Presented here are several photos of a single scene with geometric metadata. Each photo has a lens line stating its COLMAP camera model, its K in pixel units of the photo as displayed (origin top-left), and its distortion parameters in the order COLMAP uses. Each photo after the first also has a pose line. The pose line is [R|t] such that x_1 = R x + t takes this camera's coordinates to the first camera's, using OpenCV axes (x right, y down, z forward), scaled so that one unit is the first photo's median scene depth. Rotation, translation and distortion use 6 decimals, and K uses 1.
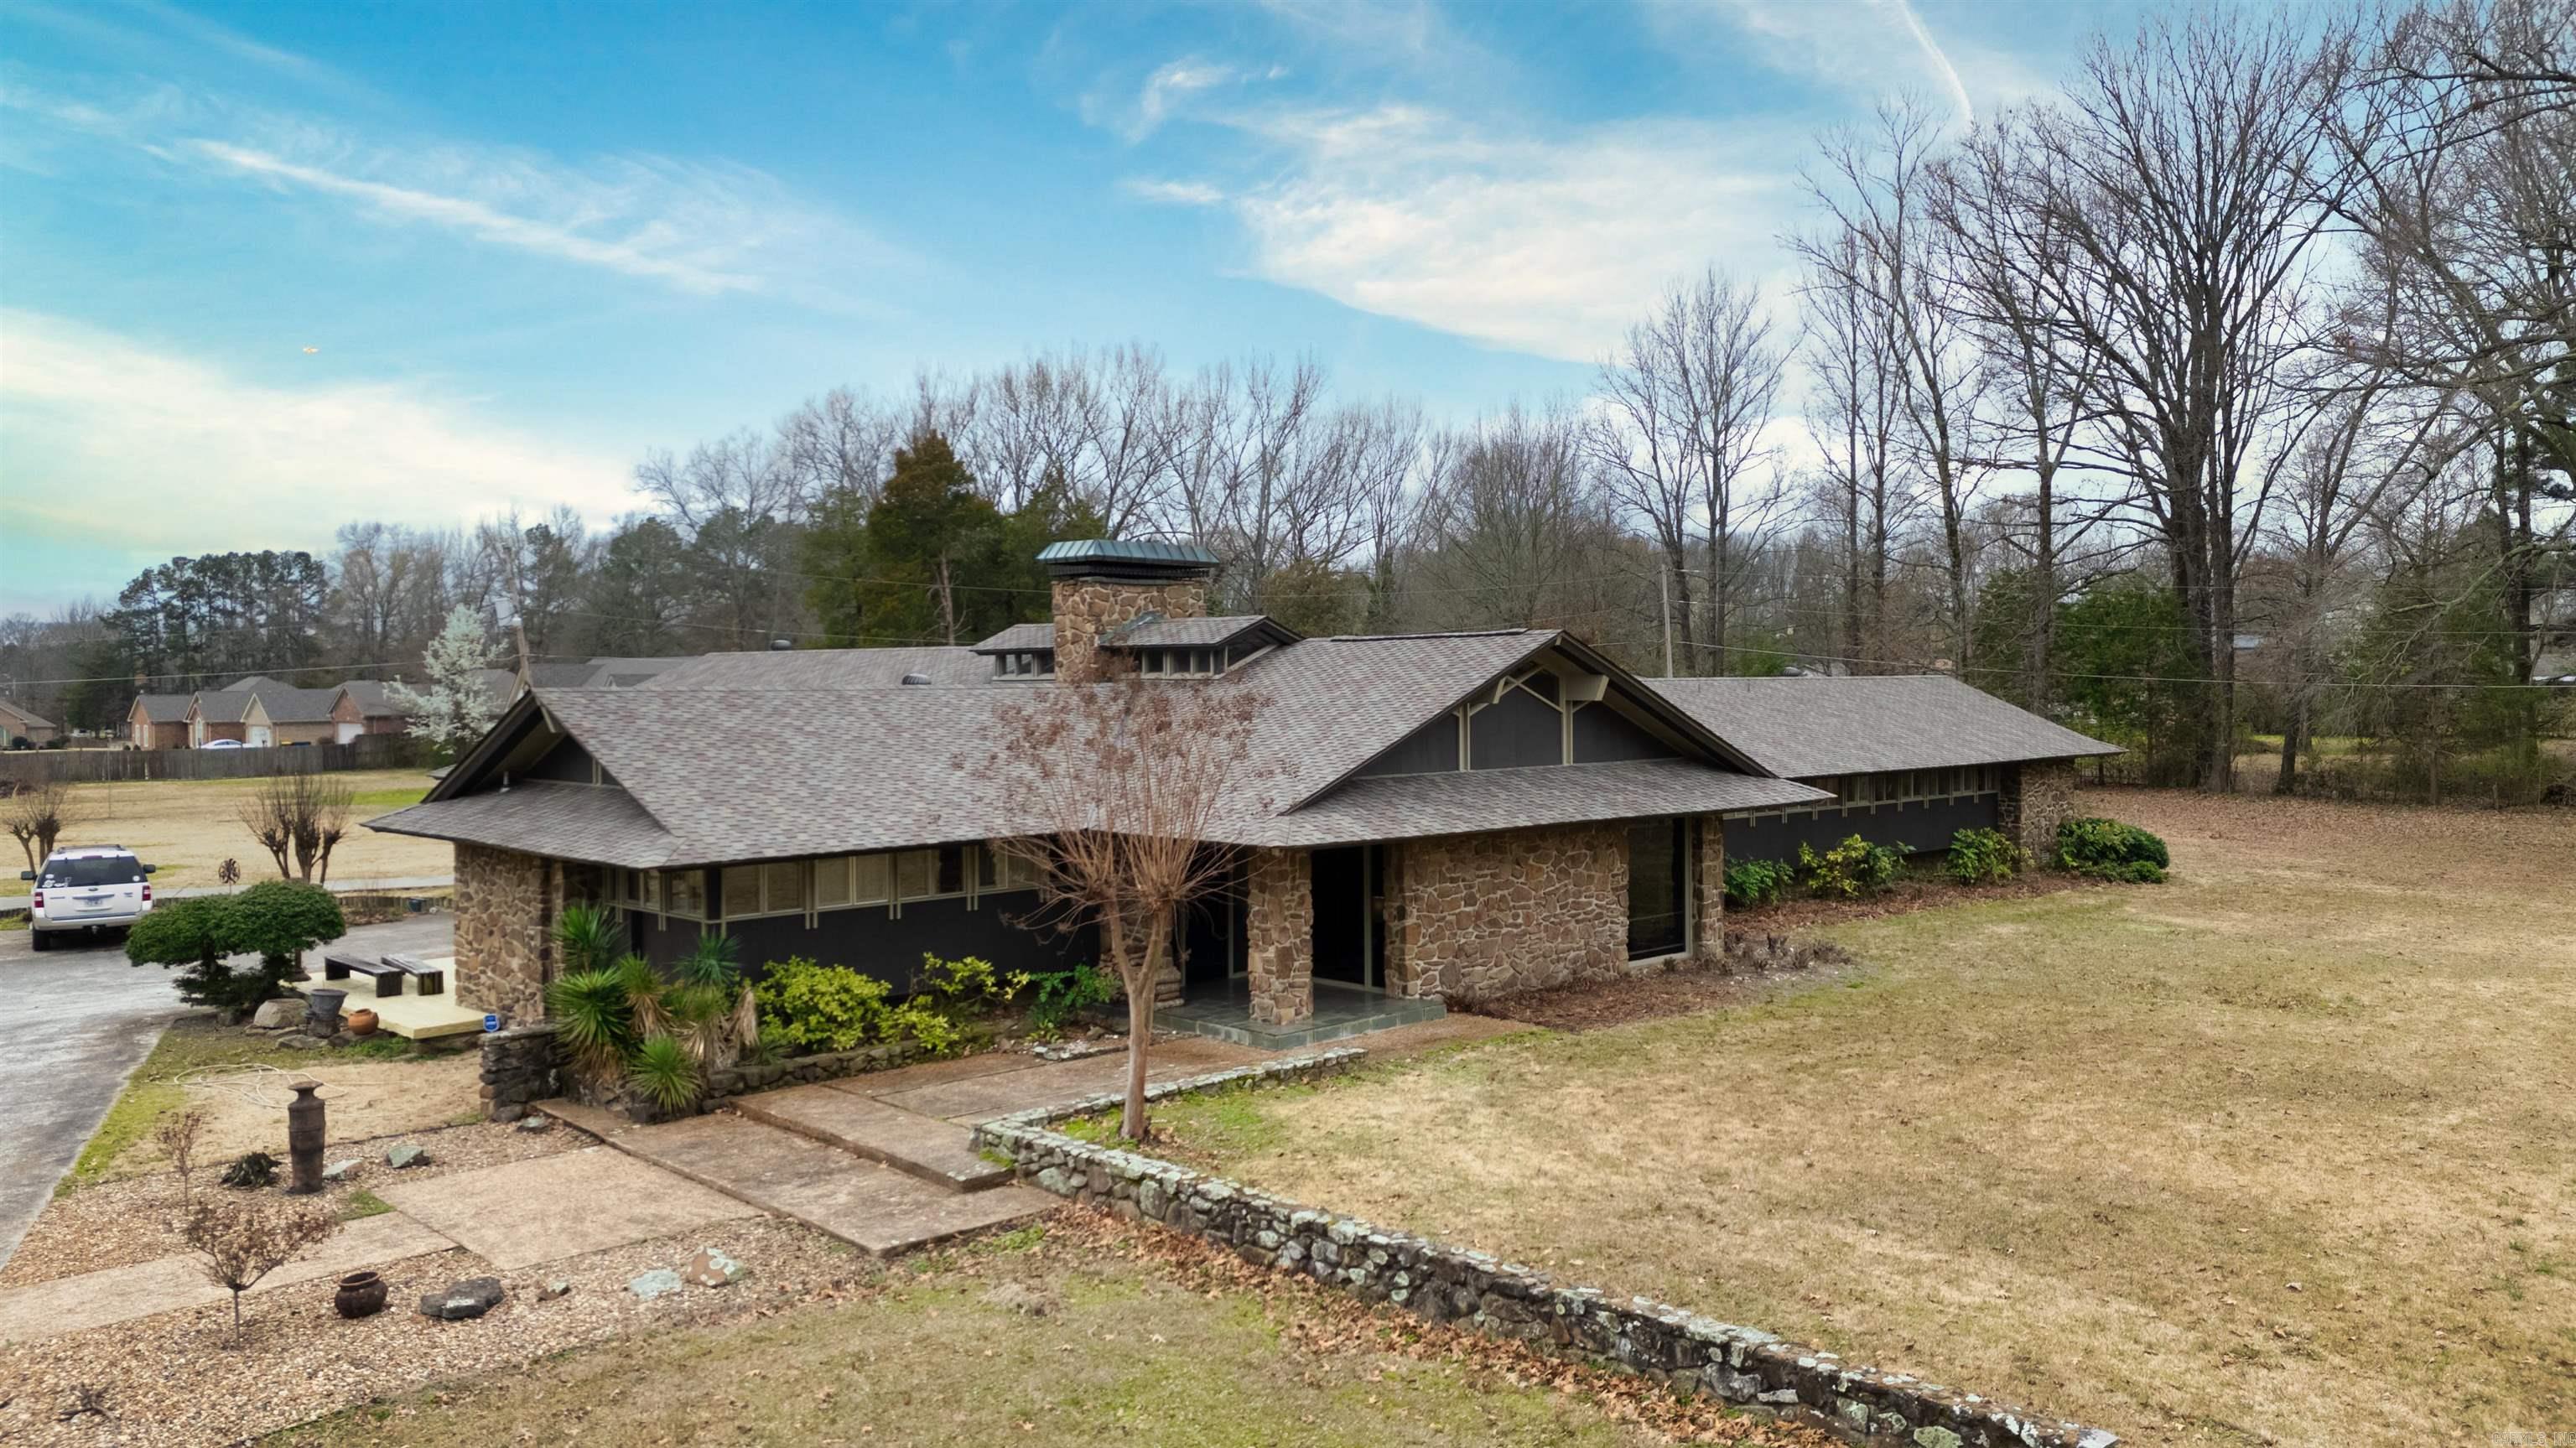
lens RADIAL K [[1904.5, 0, 1288.0], [0, 1904.5, 724.0], [0, 0, 1]] dist [0.094382, -0.086069]
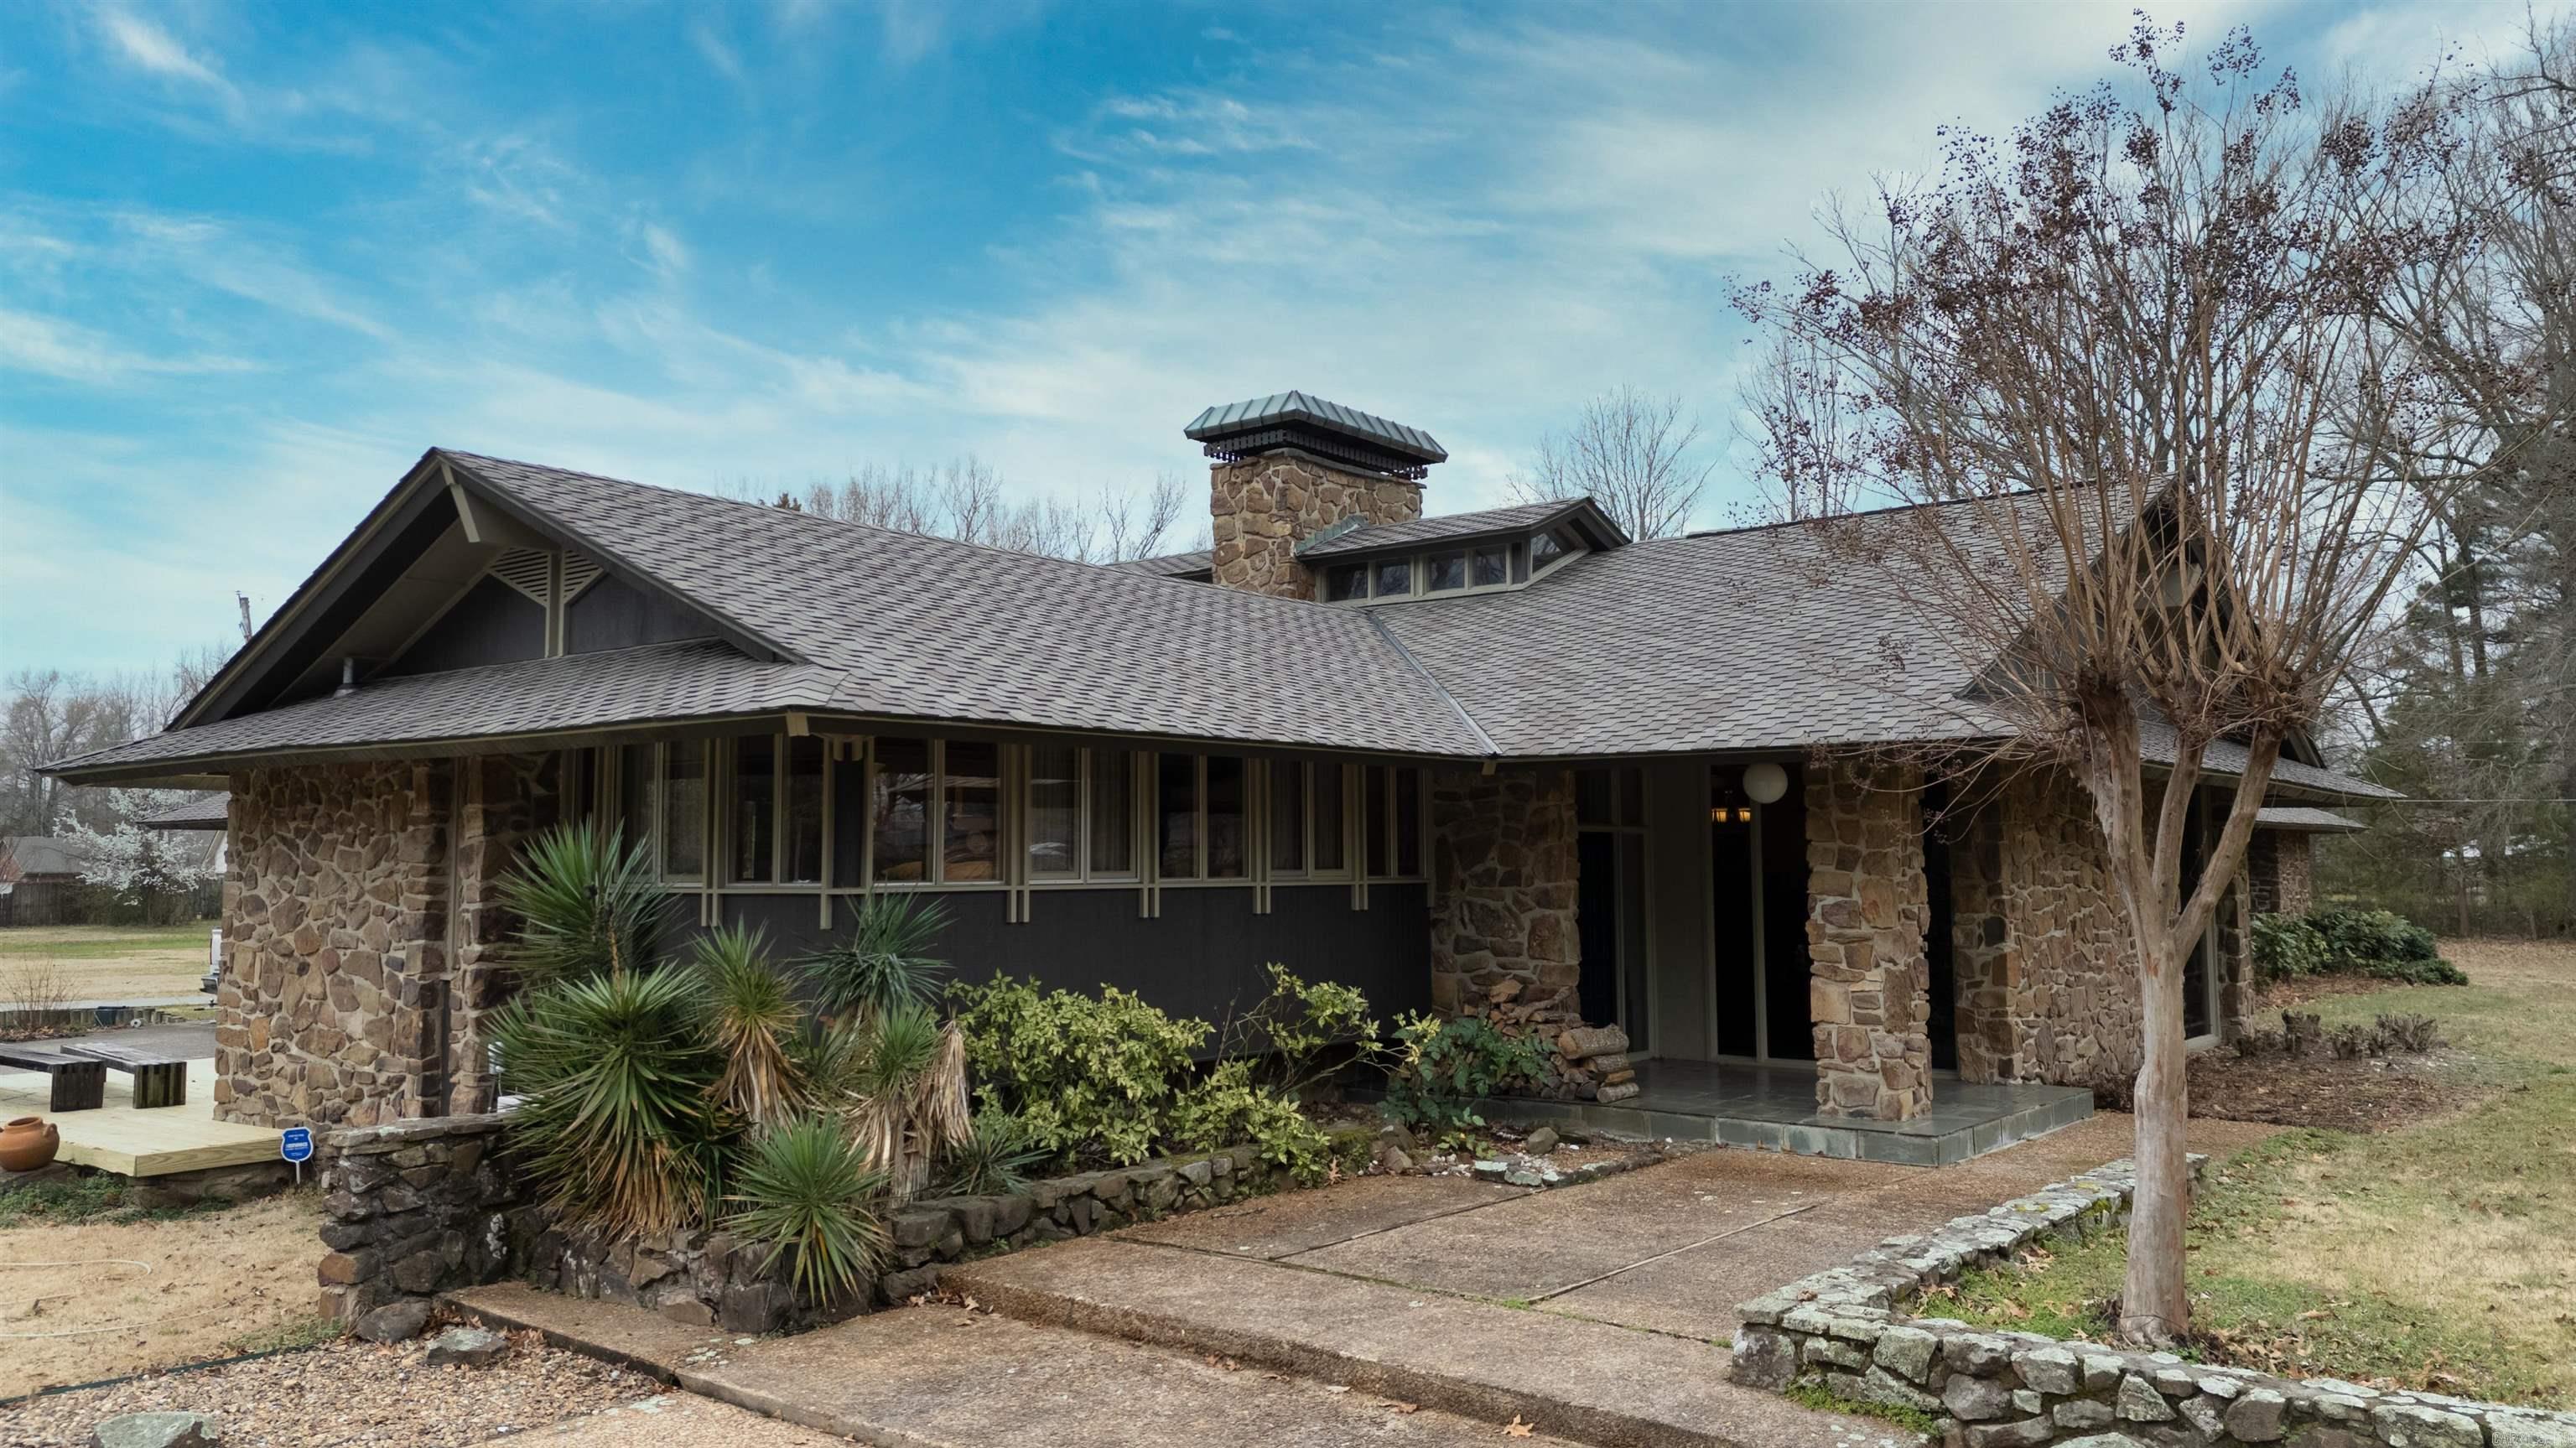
lens RADIAL K [[1904.5, 0, 1288.0], [0, 1904.5, 724.0], [0, 0, 1]] dist [0.094382, -0.086069]
pose [[0.991692, 0.013429, 0.127934, -0.250314], [-0.000582, 0.994994, -0.099932, 0.107901], [-0.128635, 0.099028, 0.986735, 0.513797]]
